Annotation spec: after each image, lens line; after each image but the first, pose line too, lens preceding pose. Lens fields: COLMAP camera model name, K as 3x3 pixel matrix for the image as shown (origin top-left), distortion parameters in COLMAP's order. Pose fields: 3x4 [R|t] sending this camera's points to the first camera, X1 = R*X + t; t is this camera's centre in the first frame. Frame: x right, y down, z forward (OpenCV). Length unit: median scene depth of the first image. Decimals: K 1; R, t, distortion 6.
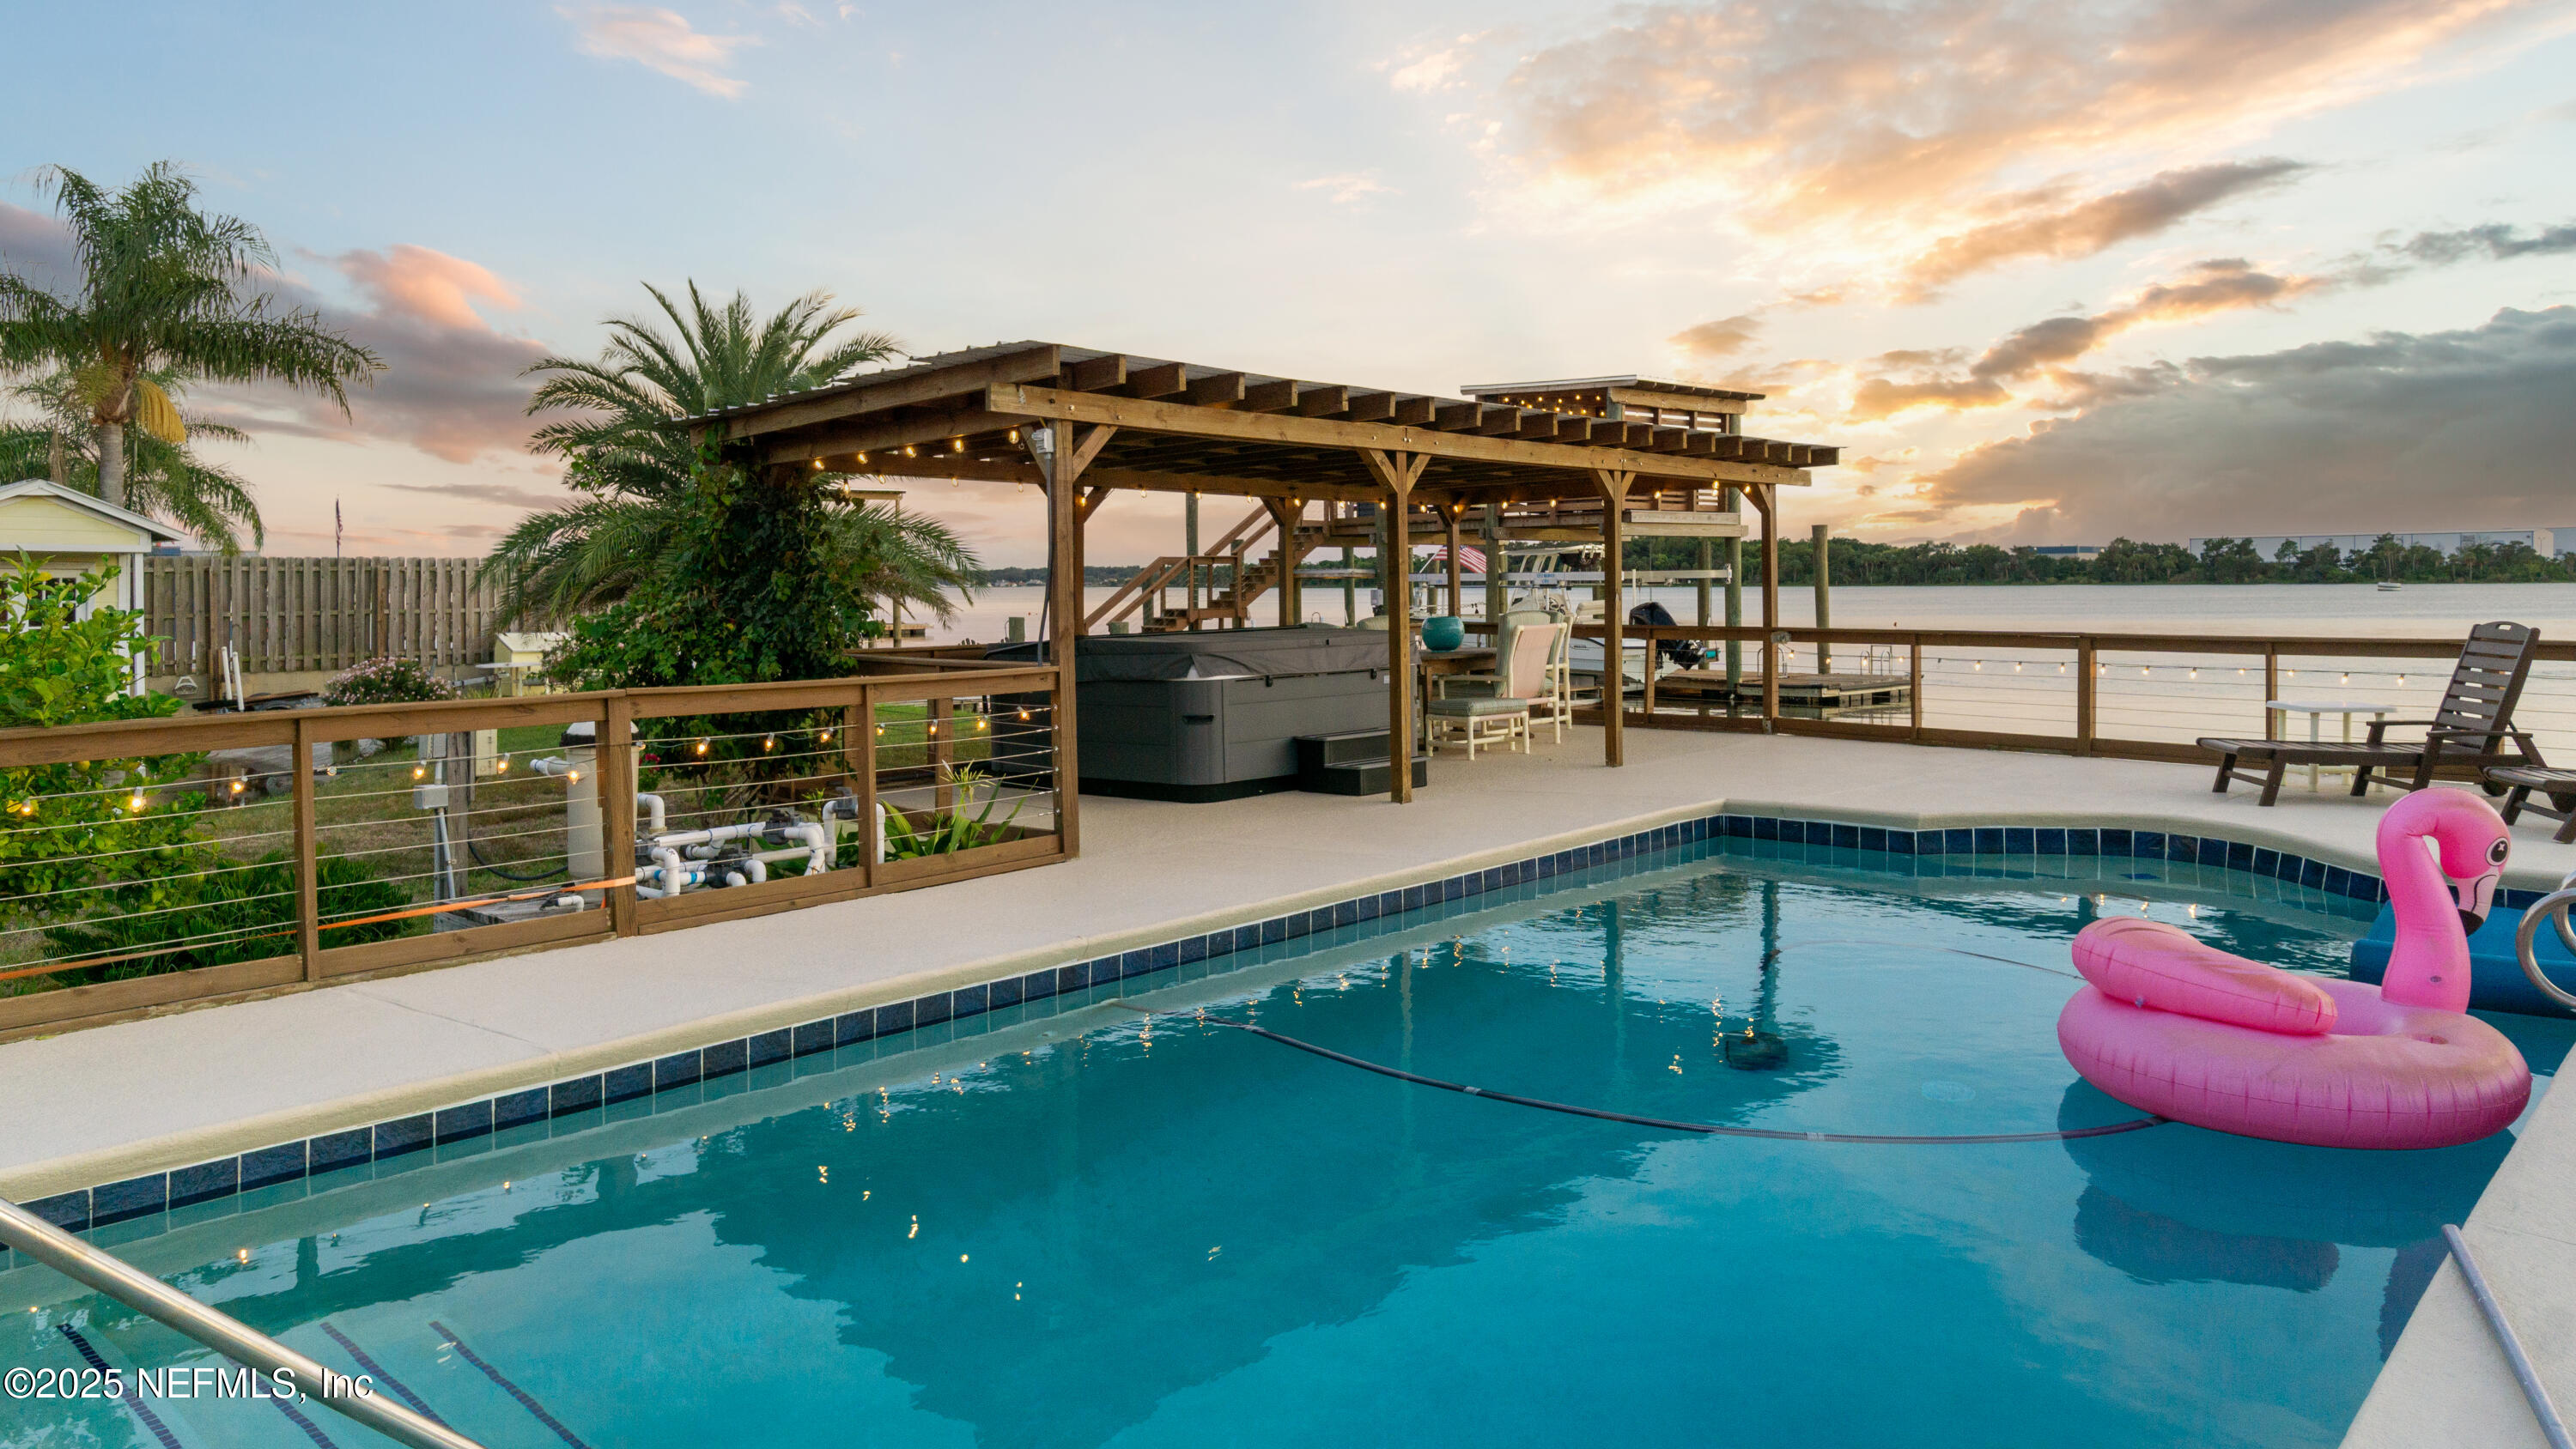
lens RADIAL K [[1716.8, 0, 1279.6], [0, 1716.8, 623.7], [0, 0, 1]] dist [0.000575, -0.000019]
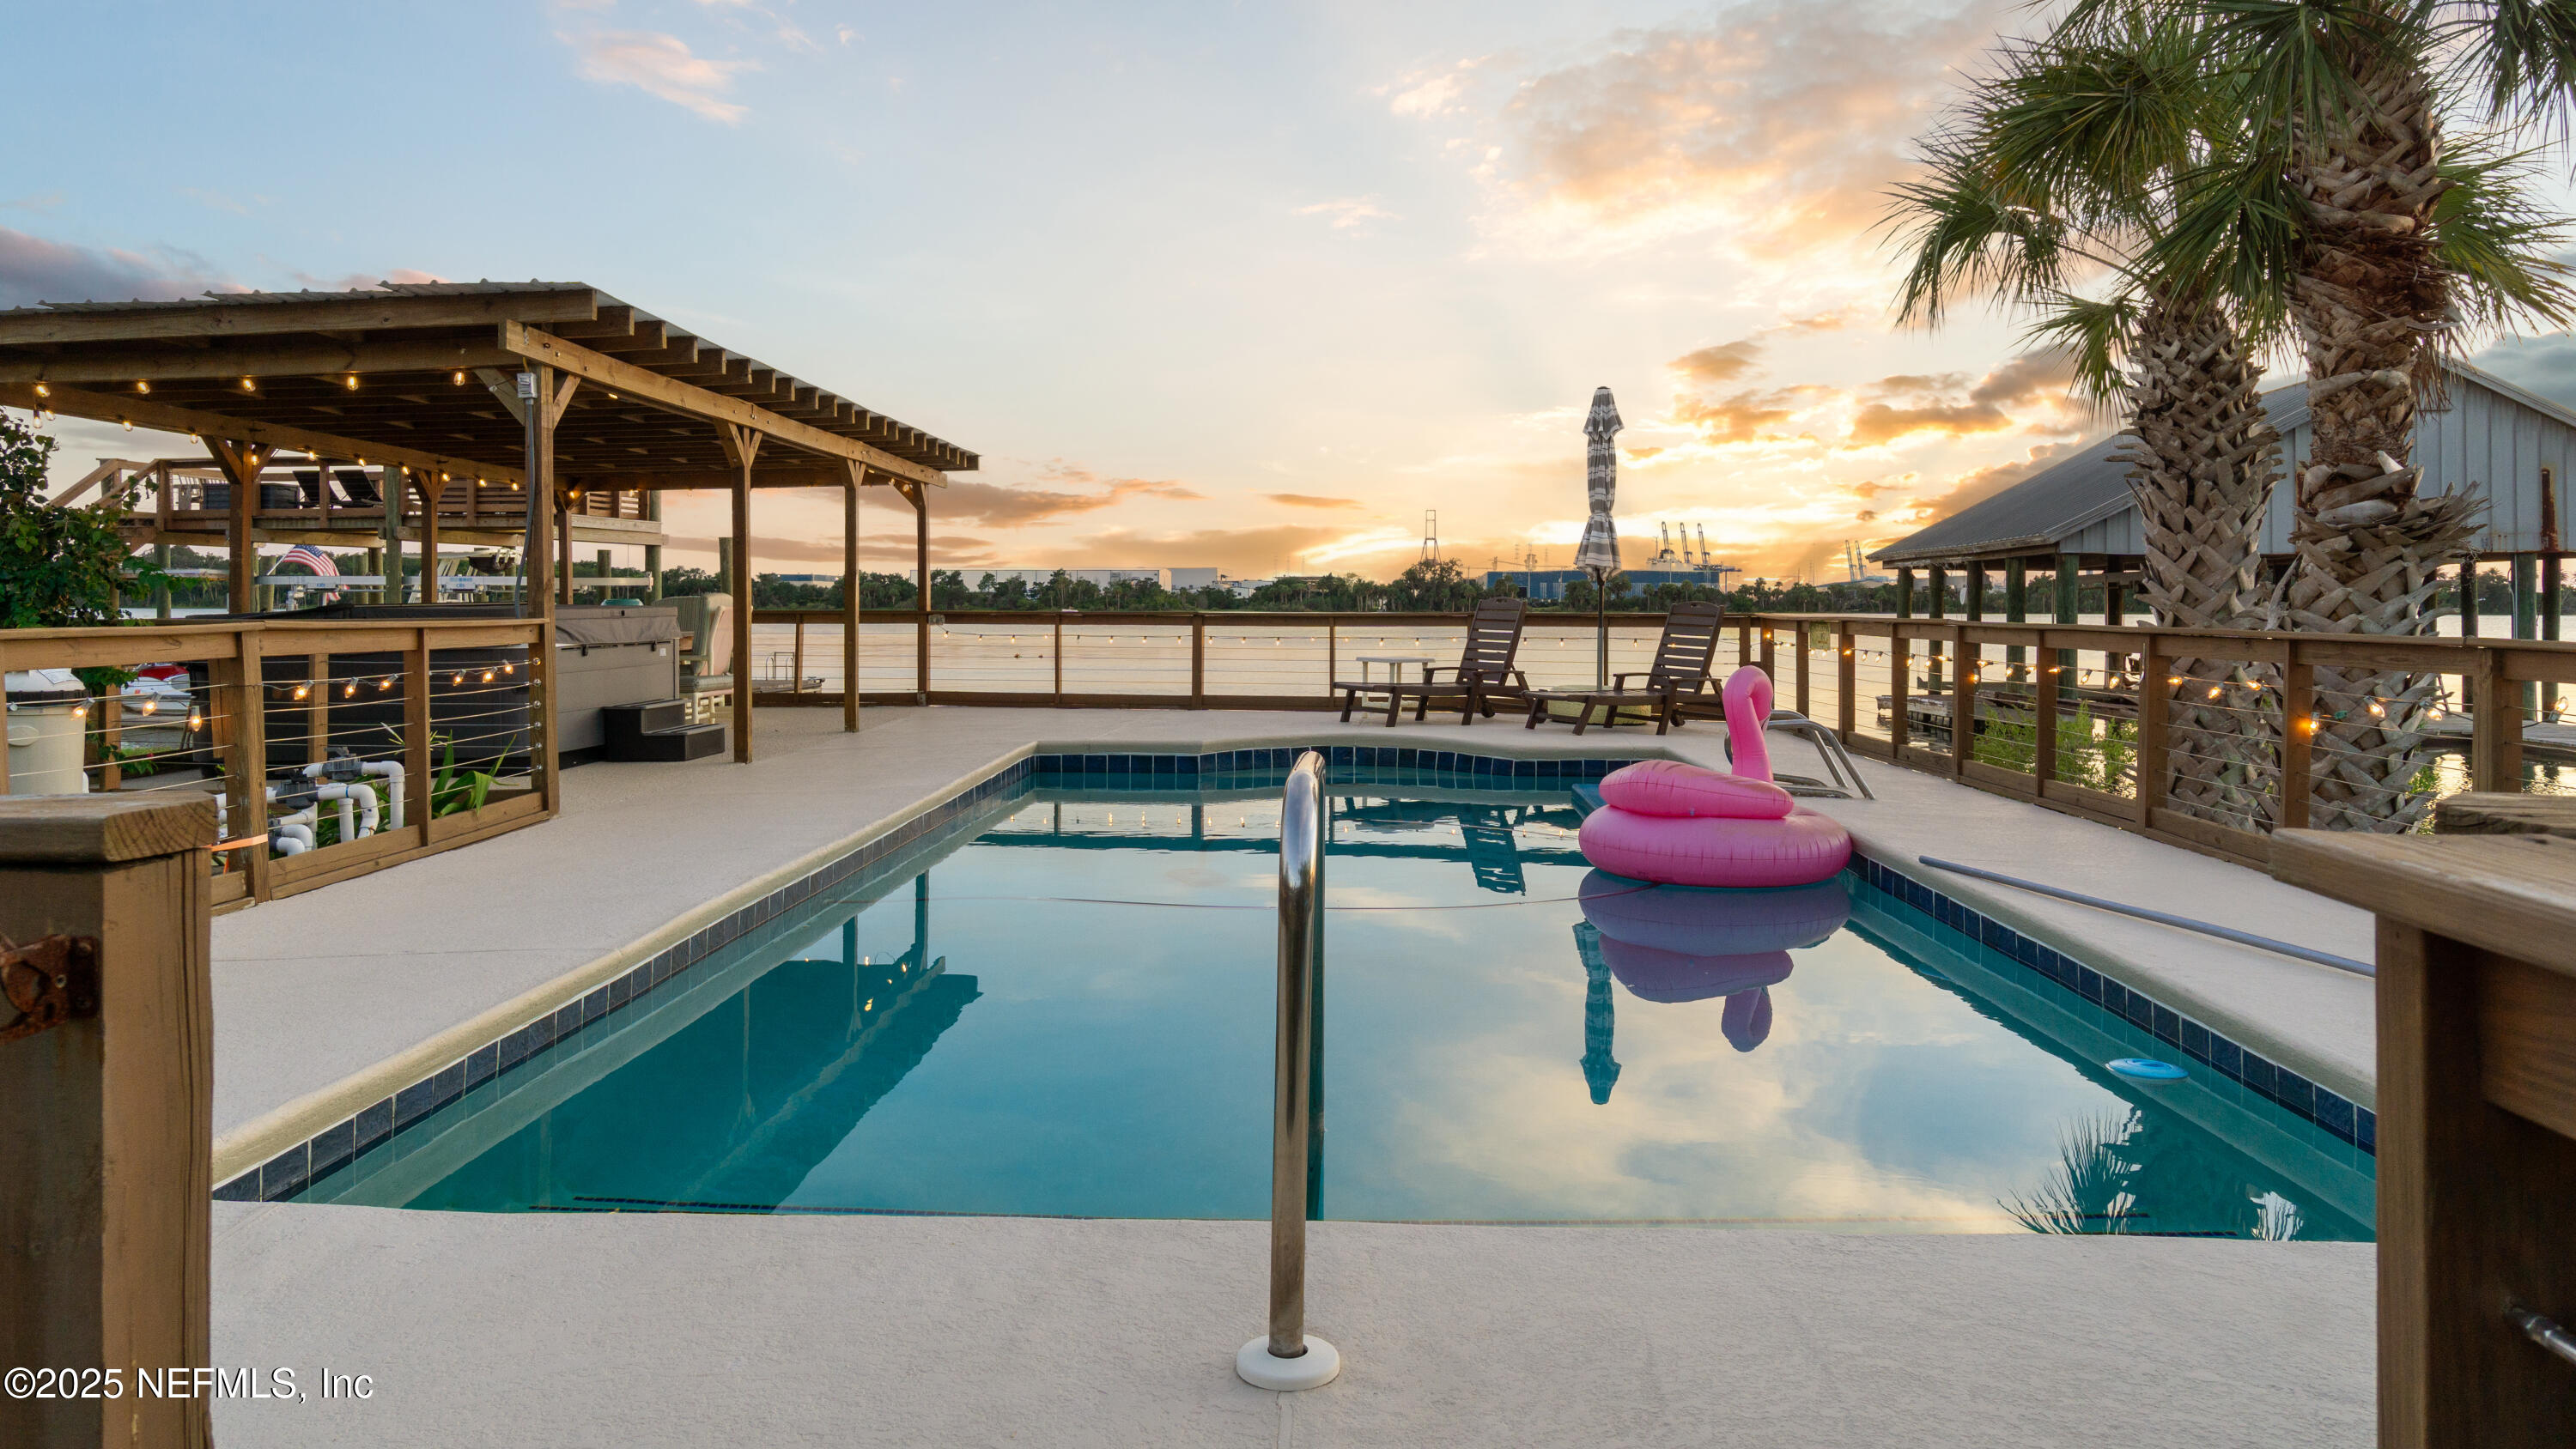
lens RADIAL K [[1706.7, 0, 1258.1], [0, 1706.7, 621.3], [0, 0, 1]] dist [-0.004895, 0.003256]
pose [[0.771785, 0.003802, 0.635872, -0.257203], [0.006055, 0.999893, -0.013328, 0.025044], [-0.635855, 0.014137, 0.771679, -0.001650]]
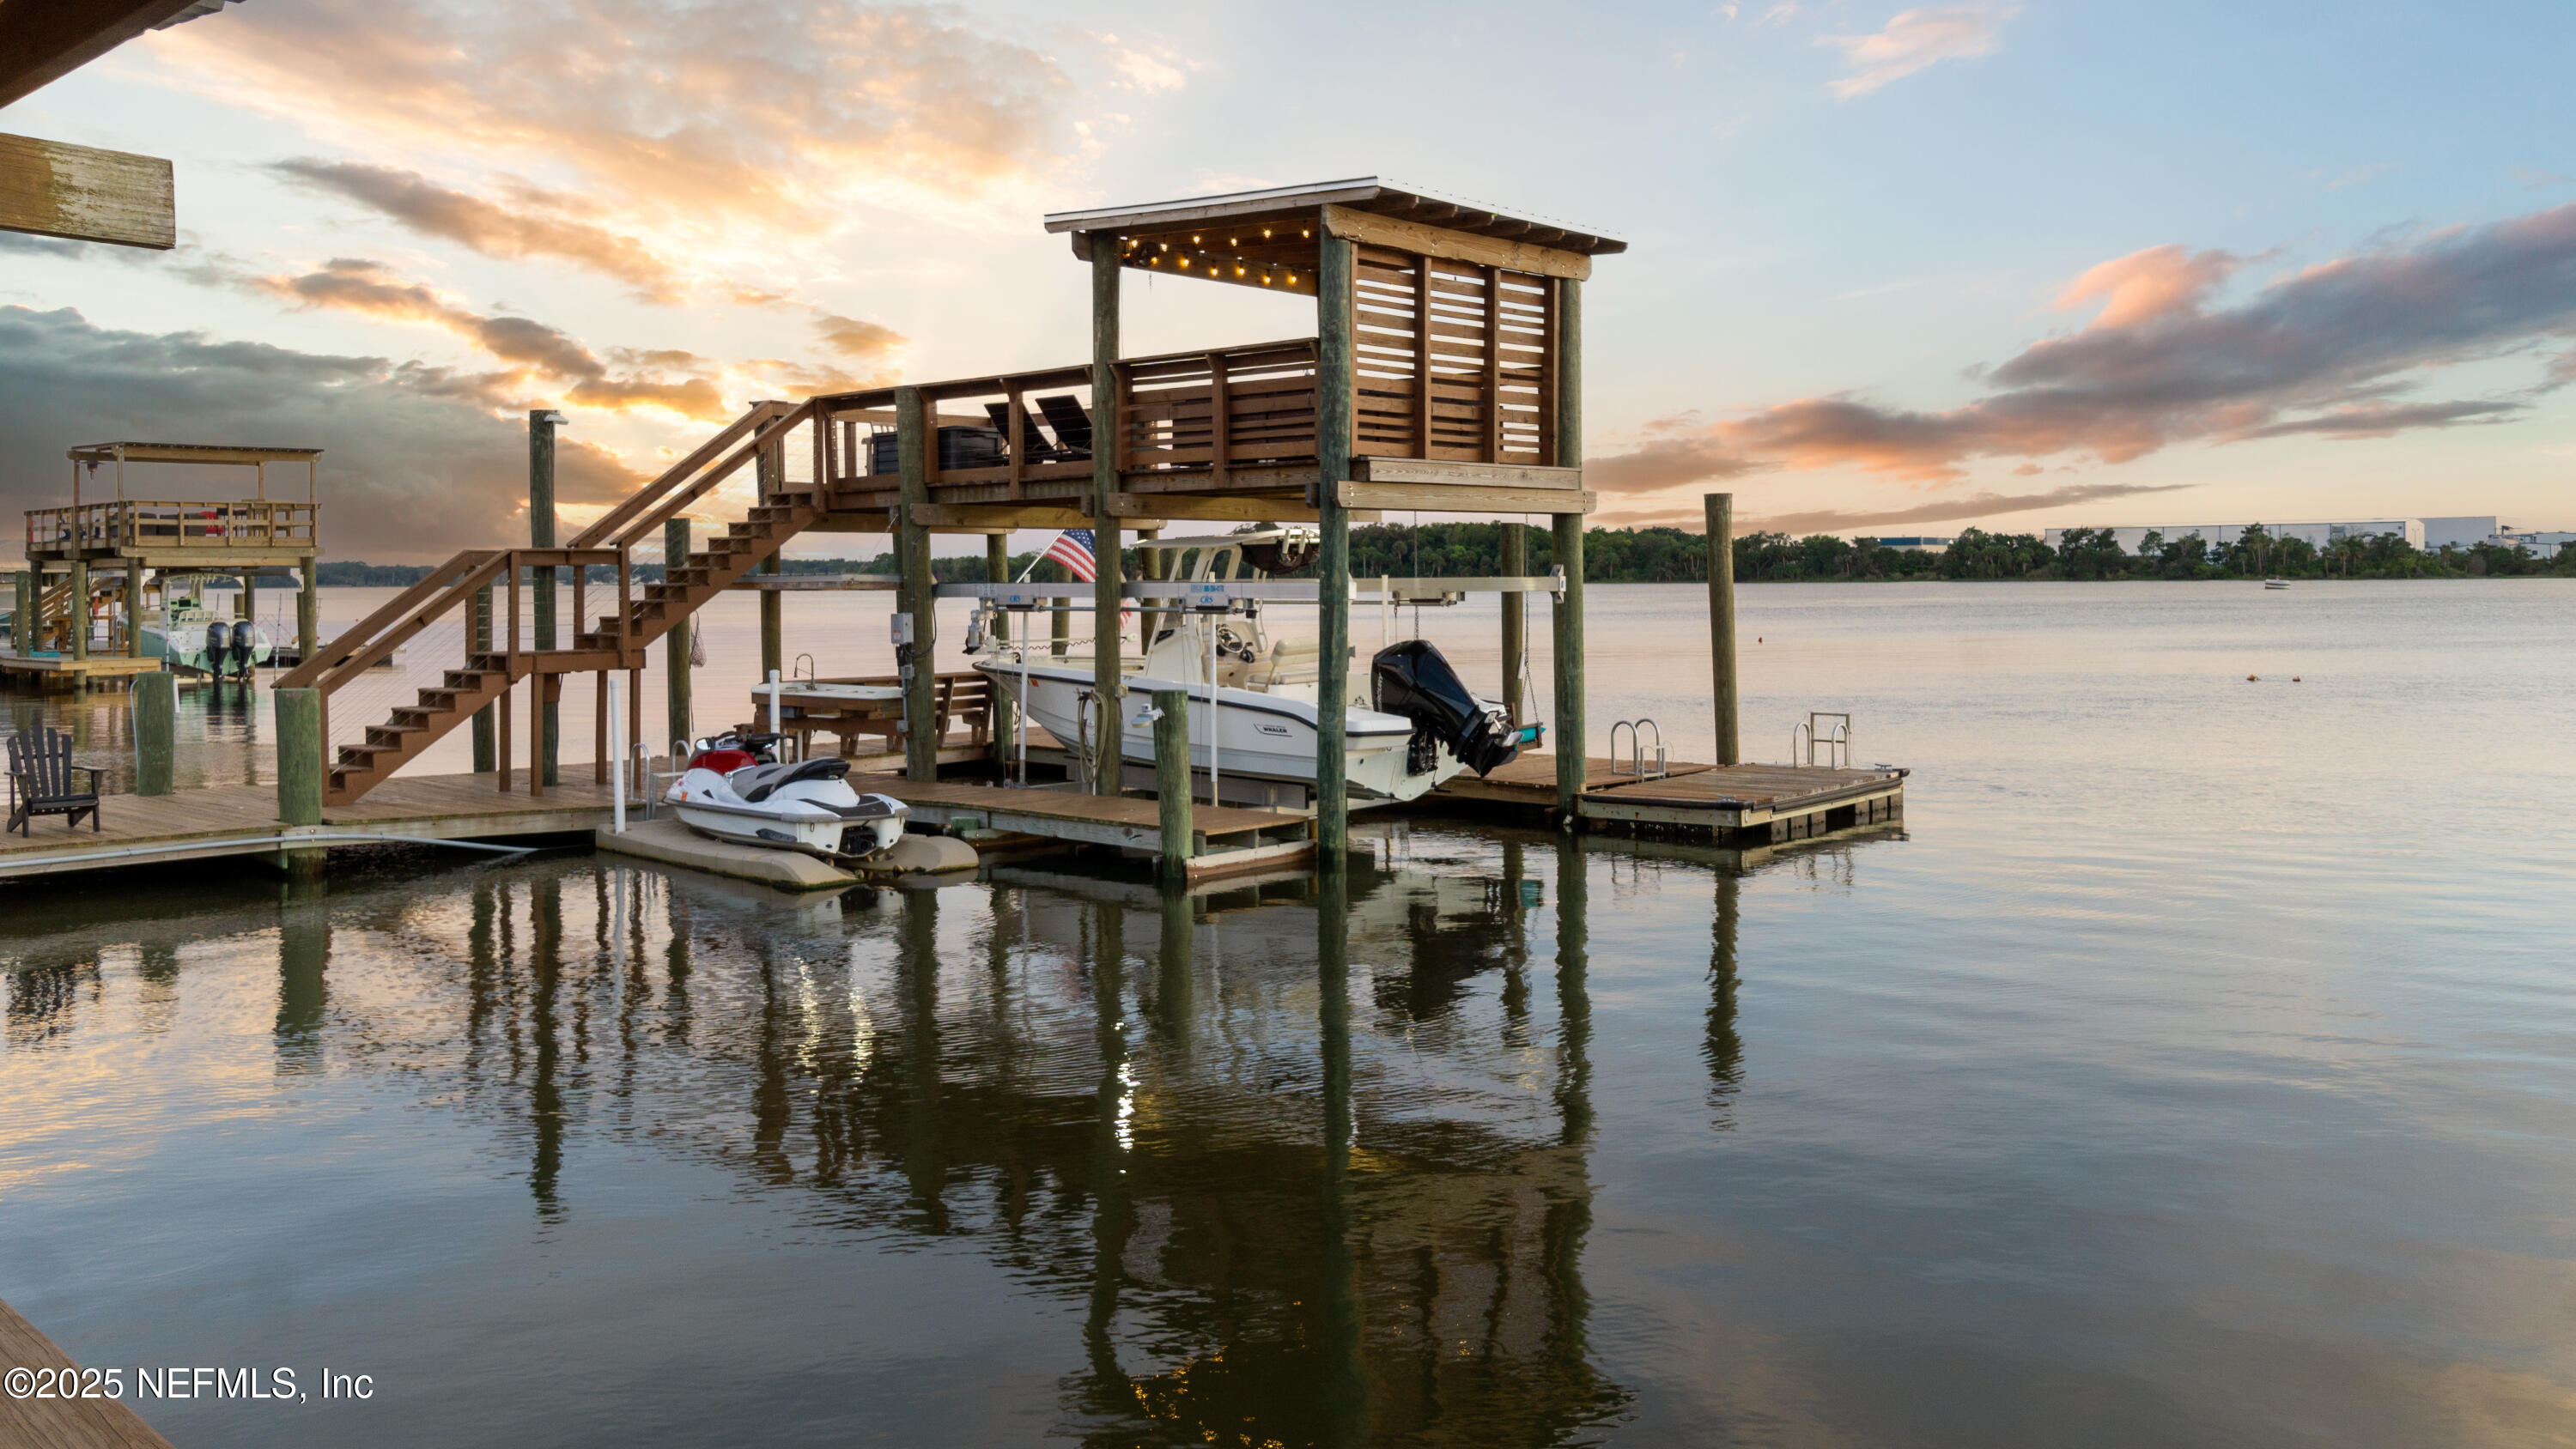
lens RADIAL K [[2058.3, 0, 1276.3], [0, 2058.3, 606.0], [0, 0, 1]] dist [-0.001075, 0.004014]
pose [[0.991531, -0.002463, 0.129845, 0.242354], [0.003894, 0.999934, -0.010767, -0.041146], [-0.129810, 0.011182, 0.991476, 1.001710]]
